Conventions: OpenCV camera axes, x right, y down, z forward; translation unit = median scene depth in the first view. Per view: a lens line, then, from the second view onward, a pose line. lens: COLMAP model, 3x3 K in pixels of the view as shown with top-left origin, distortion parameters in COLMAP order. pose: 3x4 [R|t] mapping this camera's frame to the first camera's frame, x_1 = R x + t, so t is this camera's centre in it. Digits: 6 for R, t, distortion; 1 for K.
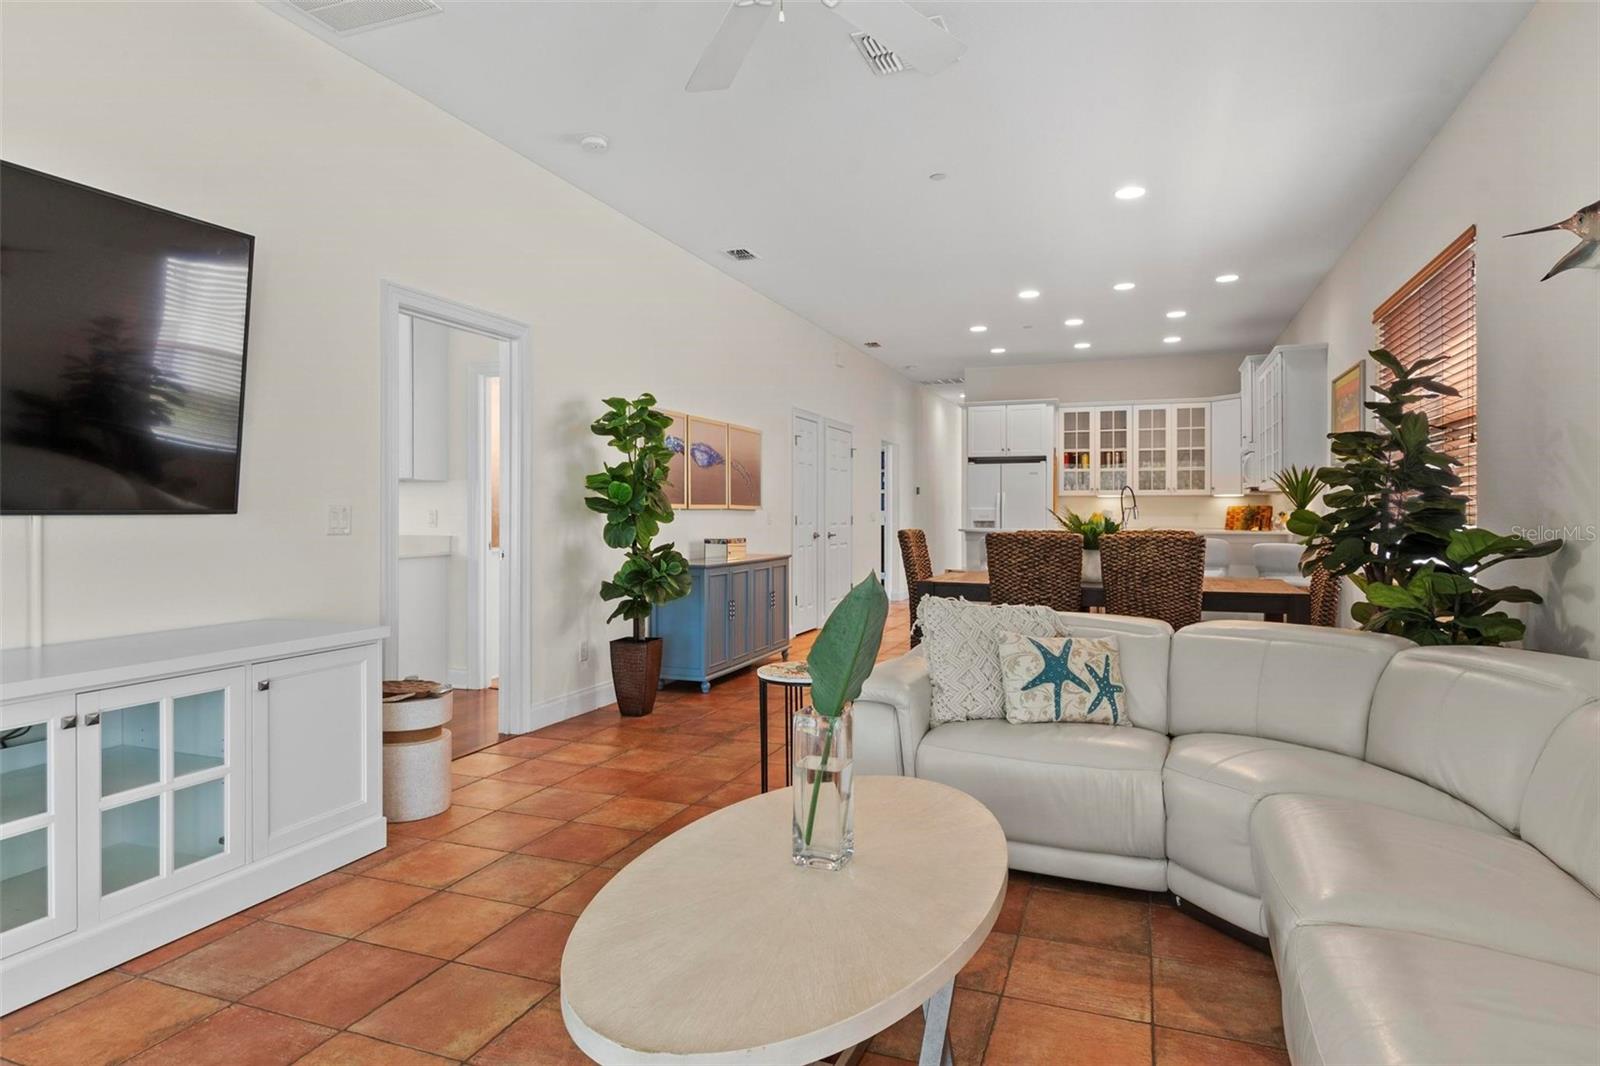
lens RADIAL K [[898.3, 0, 799.1], [0, 898.3, 515.3], [0, 0, 1]] dist [0.000456, 0.000317]
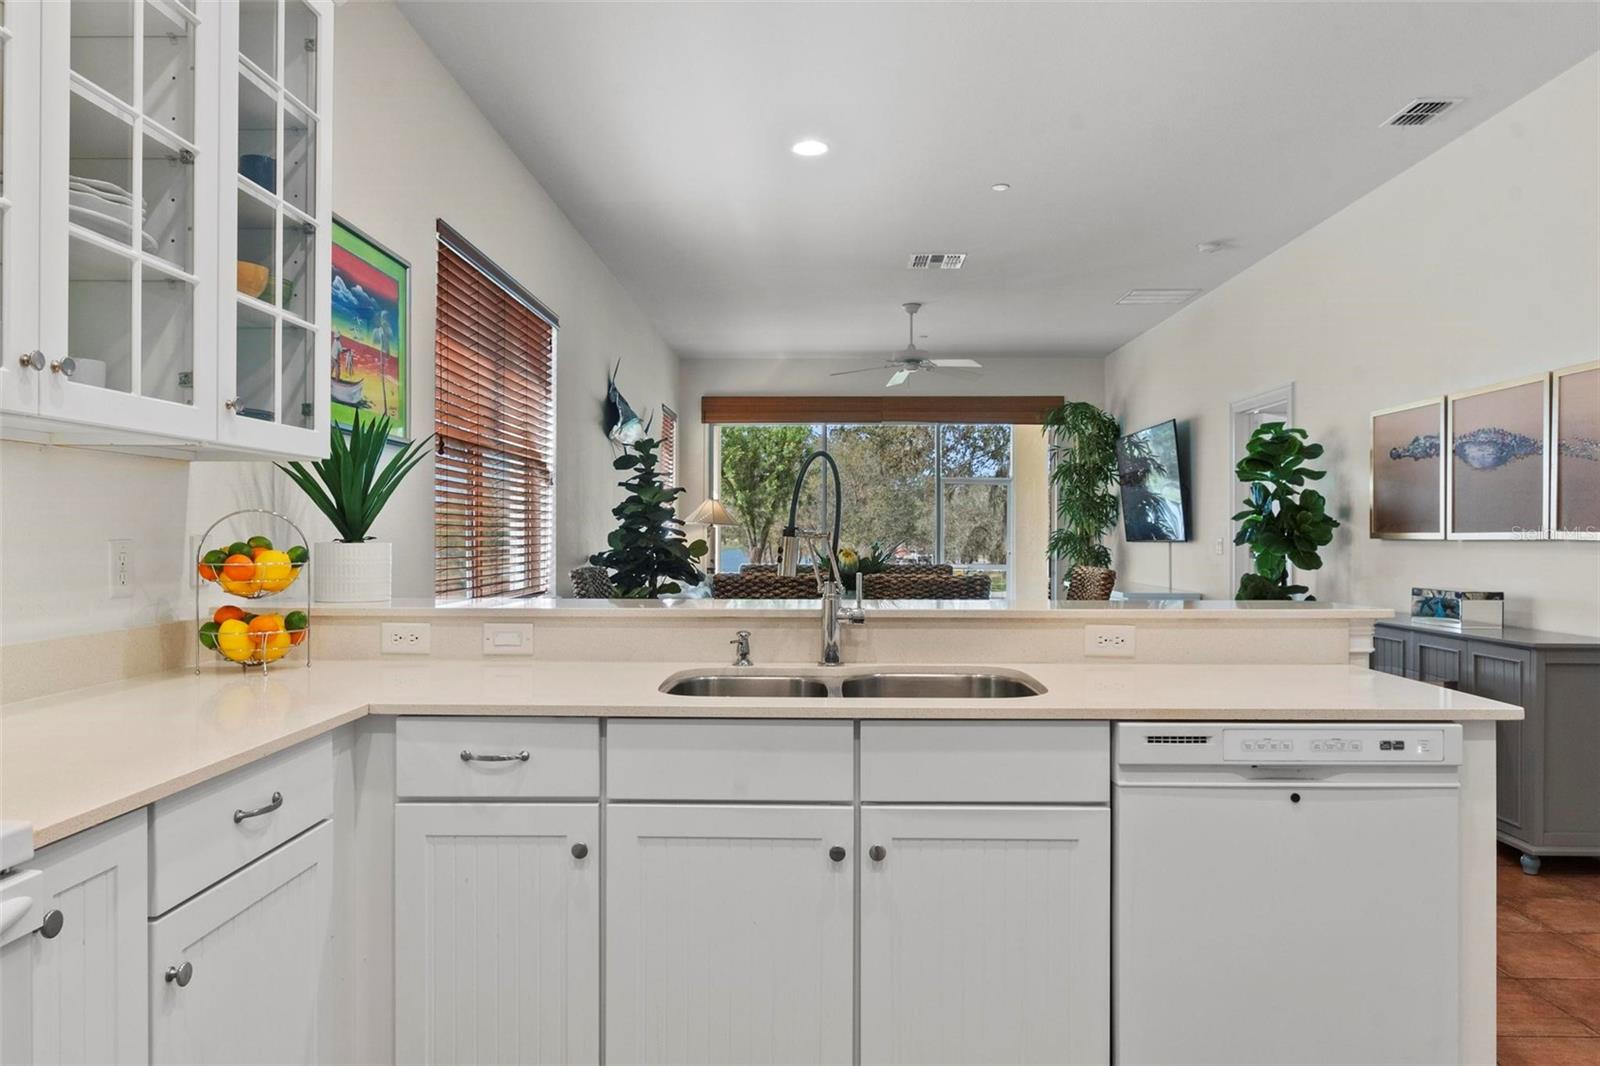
lens RADIAL K [[1041.9, 0, 800.0], [0, 1041.9, 533.0], [0, 0, 1]] dist [-0.001262, -0.000165]
pose [[-0.943713, -0.003577, -0.330745, 0.675225], [-0.003433, 0.999994, -0.001020, -0.011255], [0.330747, 0.000173, -0.943720, 1.854014]]
